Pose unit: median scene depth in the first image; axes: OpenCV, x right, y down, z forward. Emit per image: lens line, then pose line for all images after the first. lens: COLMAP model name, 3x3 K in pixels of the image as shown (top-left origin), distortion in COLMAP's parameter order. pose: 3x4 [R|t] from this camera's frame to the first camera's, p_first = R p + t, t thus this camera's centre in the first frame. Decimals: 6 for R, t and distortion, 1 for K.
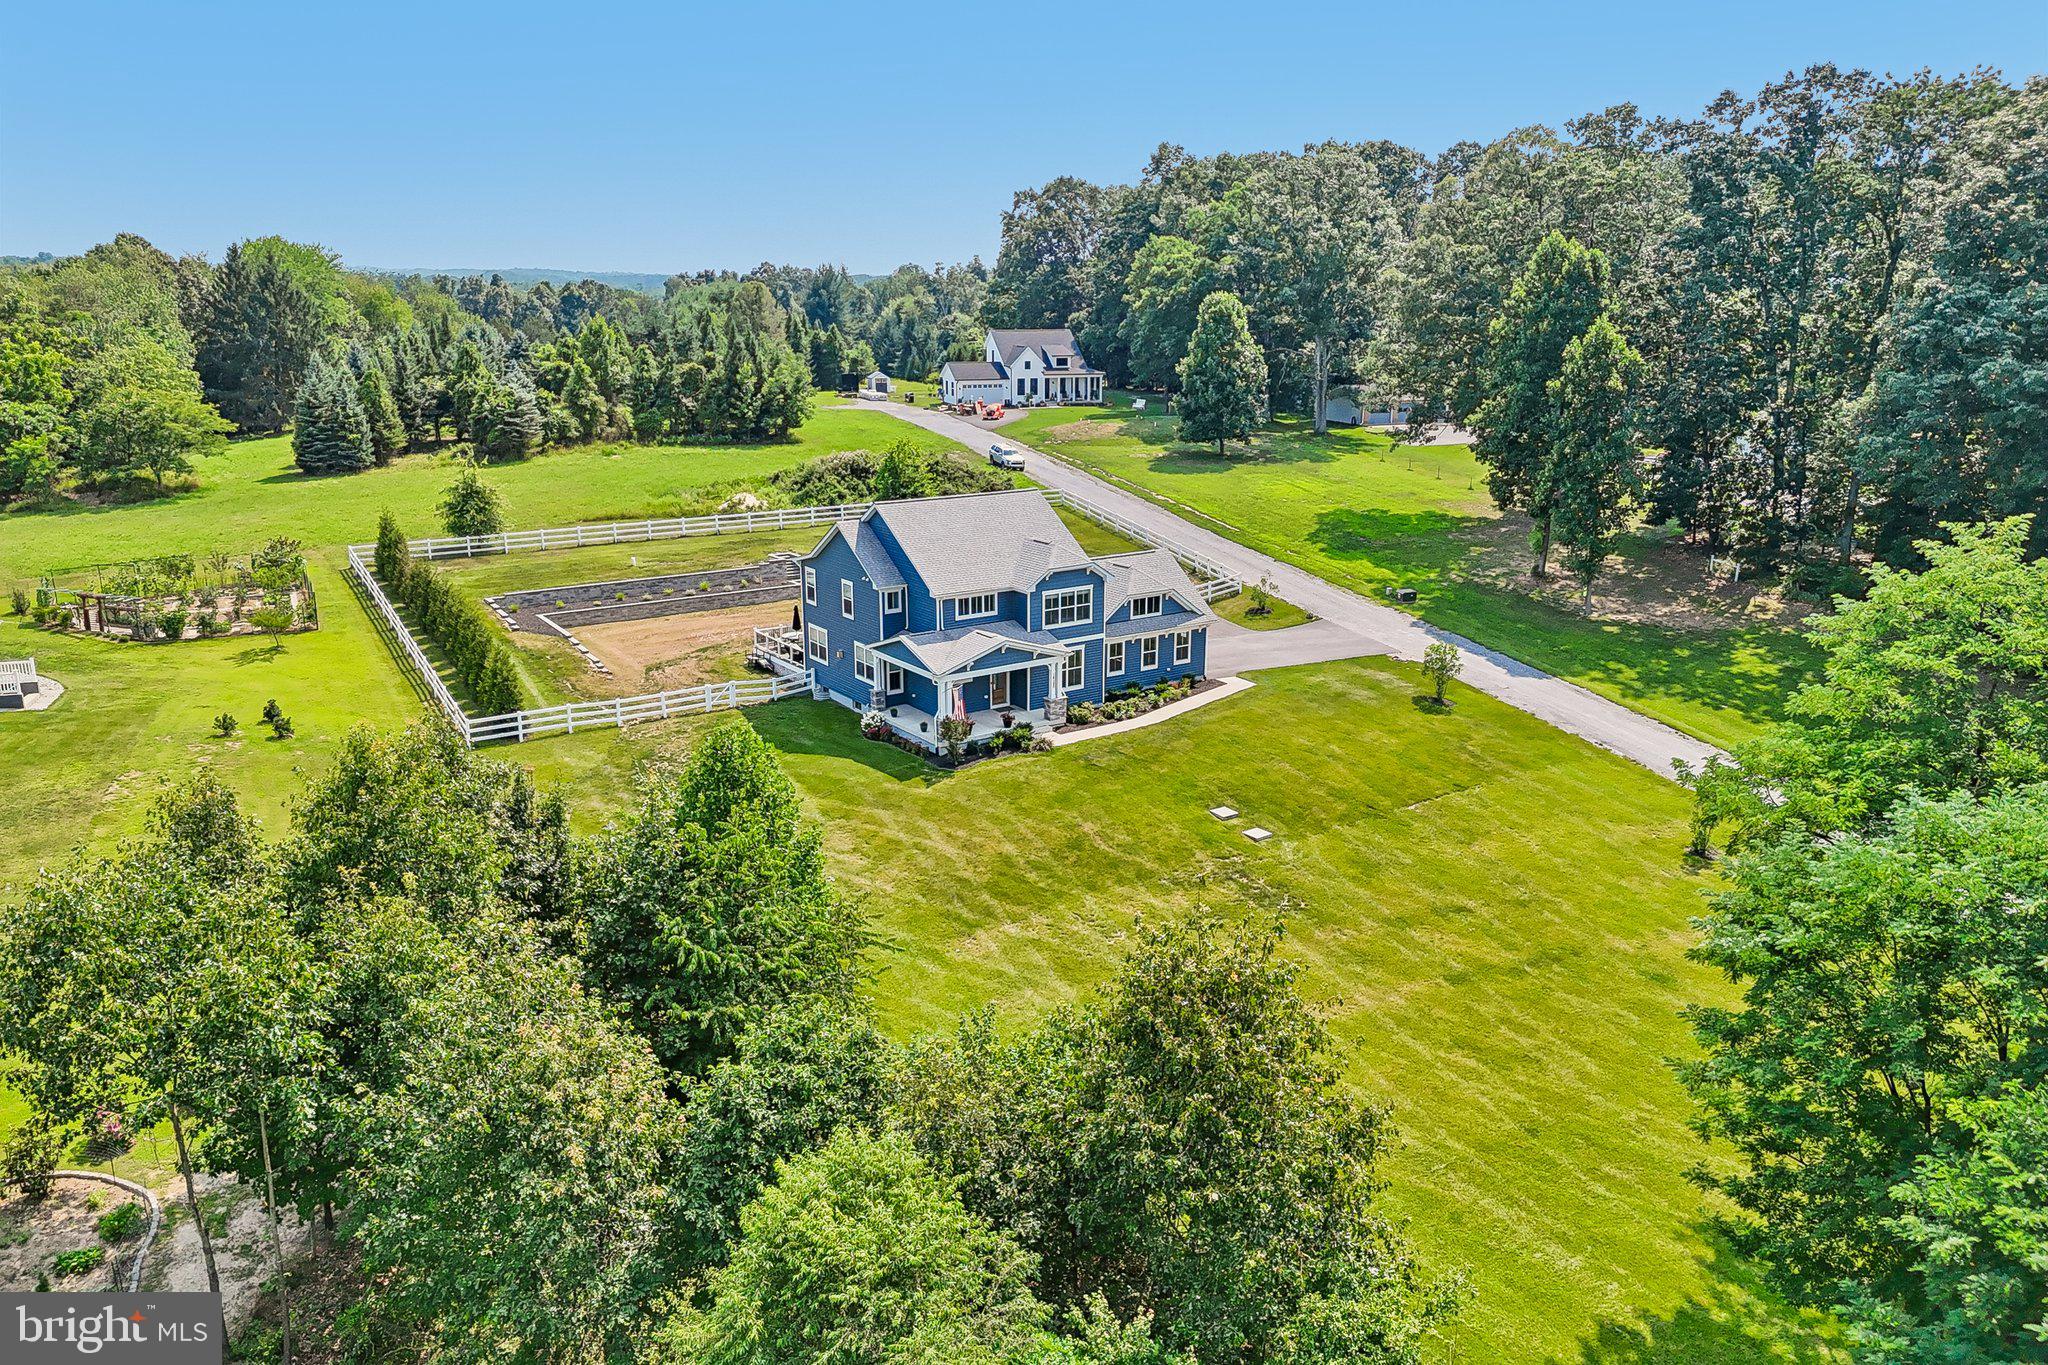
lens RADIAL K [[1504.2, 0, 1020.4], [0, 1504.2, 672.4], [0, 0, 1]] dist [0.093941, -0.122166]
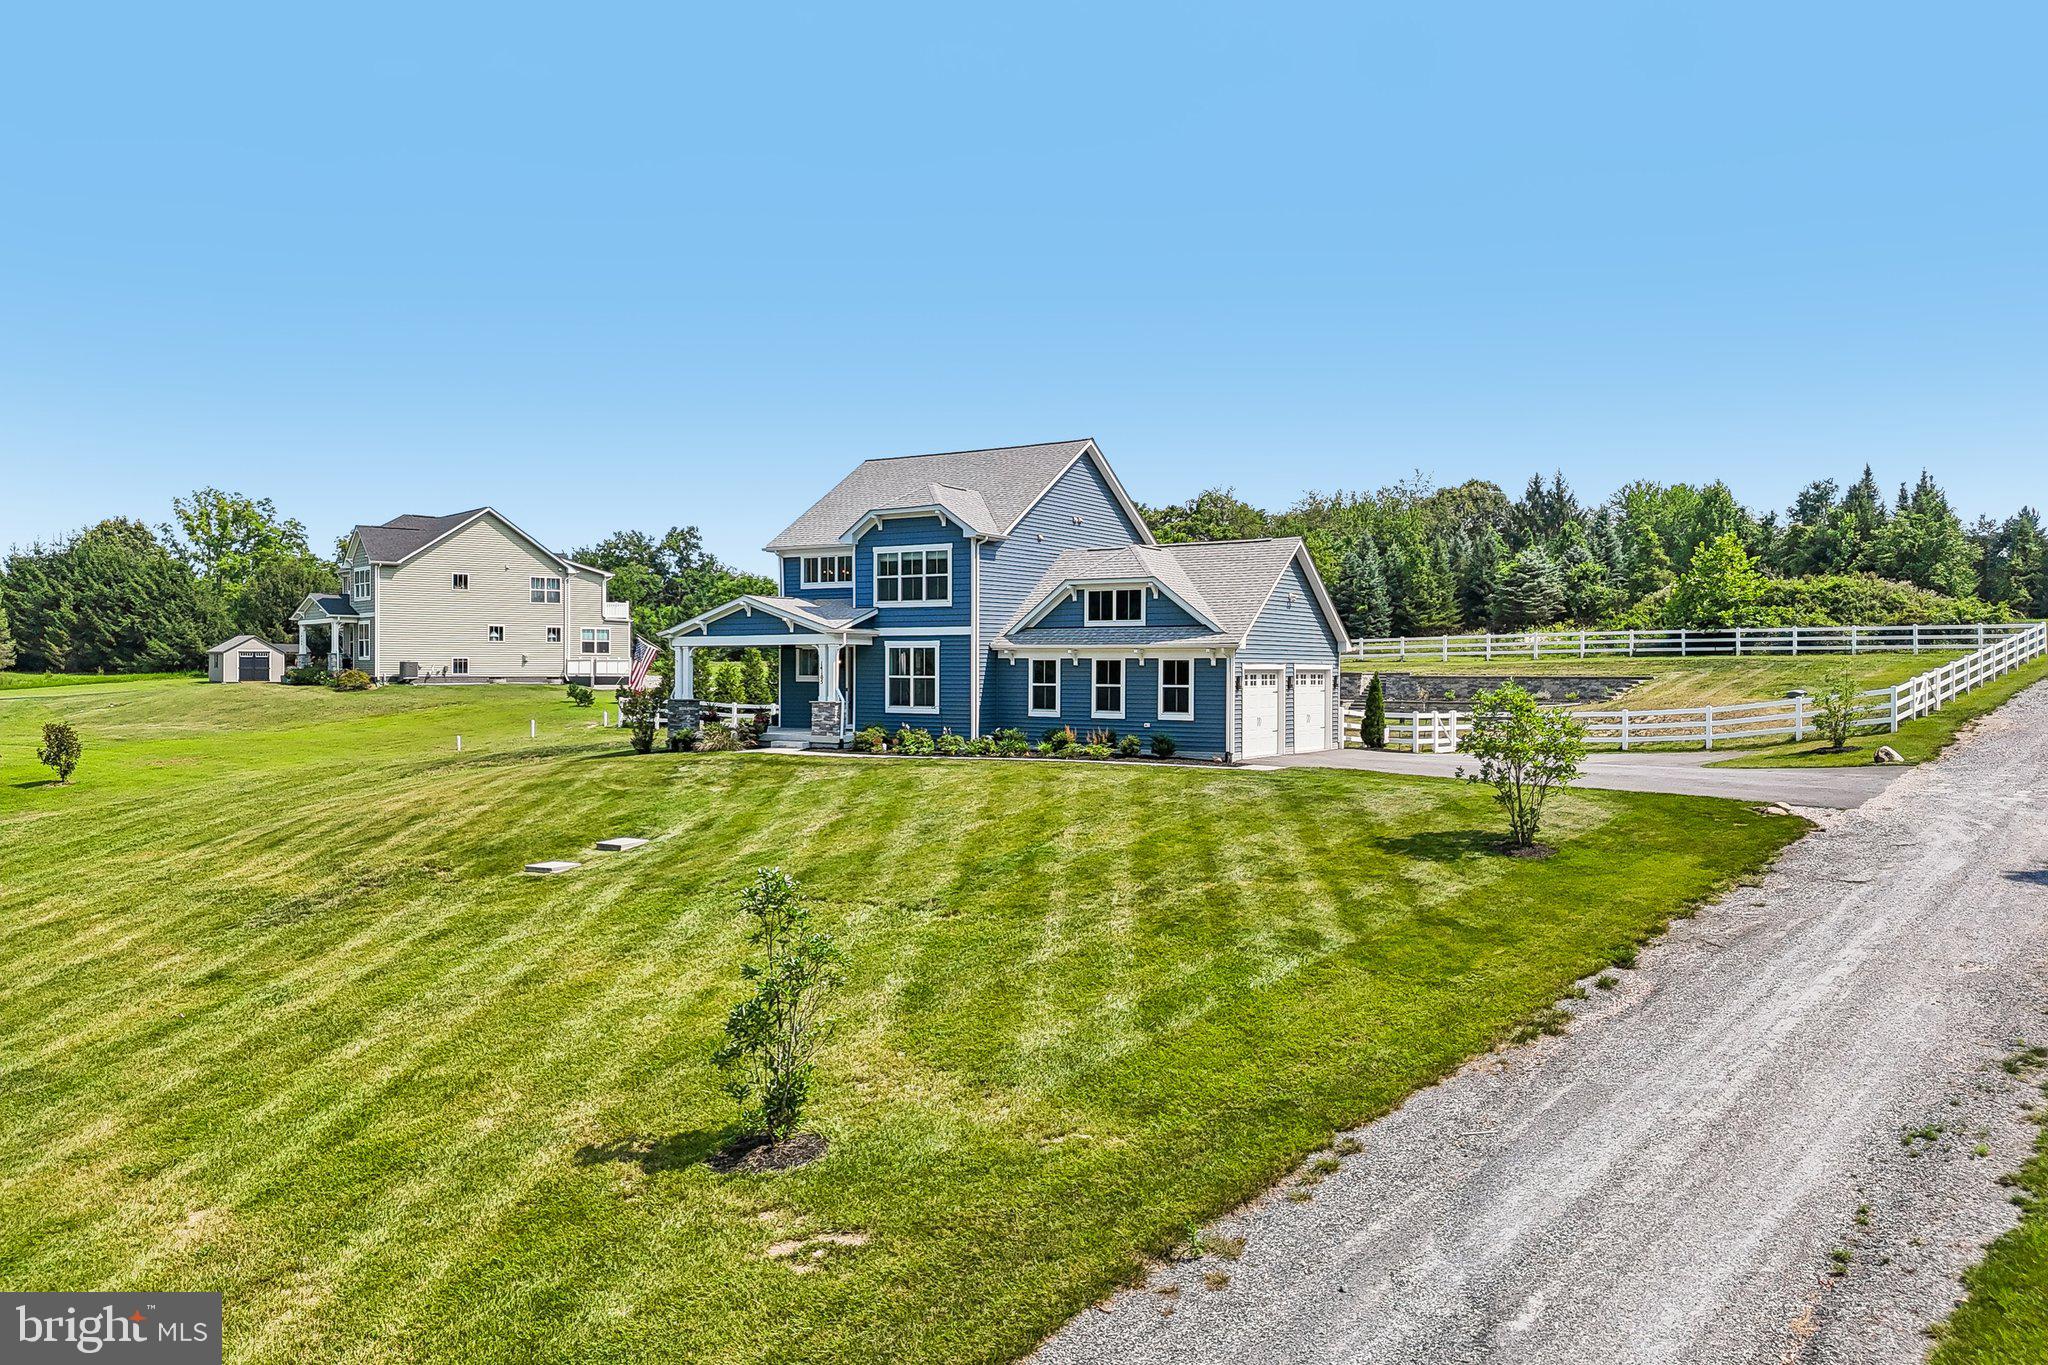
lens RADIAL K [[1504.2, 0, 1020.4], [0, 1504.2, 672.4], [0, 0, 1]] dist [0.093941, -0.122166]
pose [[0.384423, 0.002720, -0.923153, 0.641346], [-0.234522, 0.967476, -0.094810, 0.046042], [0.892871, 0.252947, 0.372558, 0.814774]]
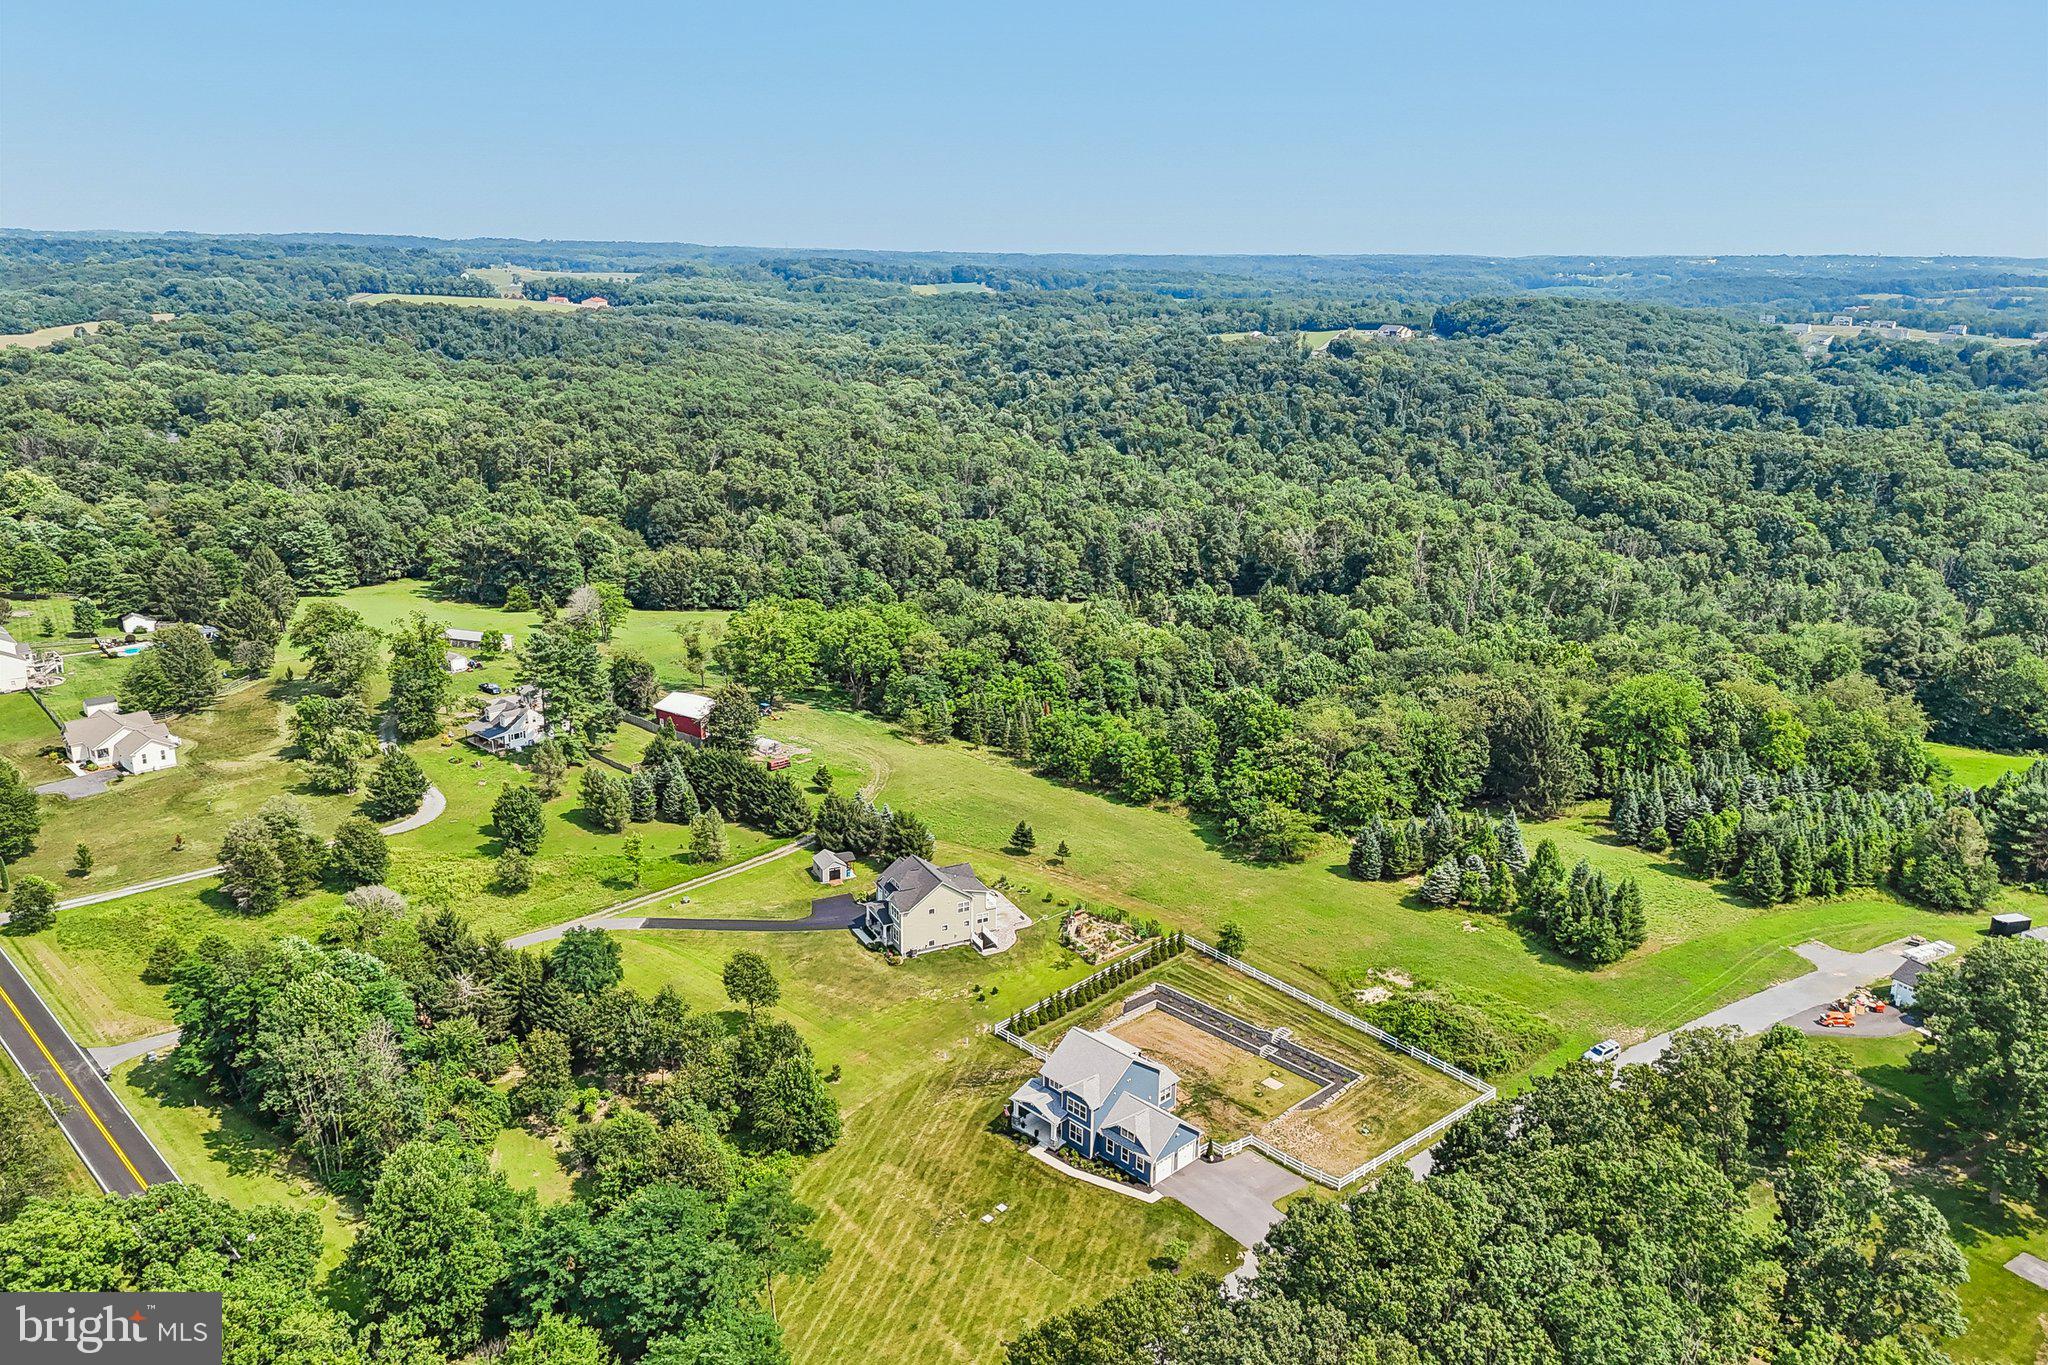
lens RADIAL K [[1487.4, 0, 1024.0], [0, 1487.4, 682.5], [0, 0, 1]] dist [0.168319, -0.258067]
pose [[0.171559, 0.273317, -0.946502, 2.043060], [-0.261230, 0.938976, 0.223794, -1.163934], [0.949909, 0.208861, 0.232488, 0.244316]]
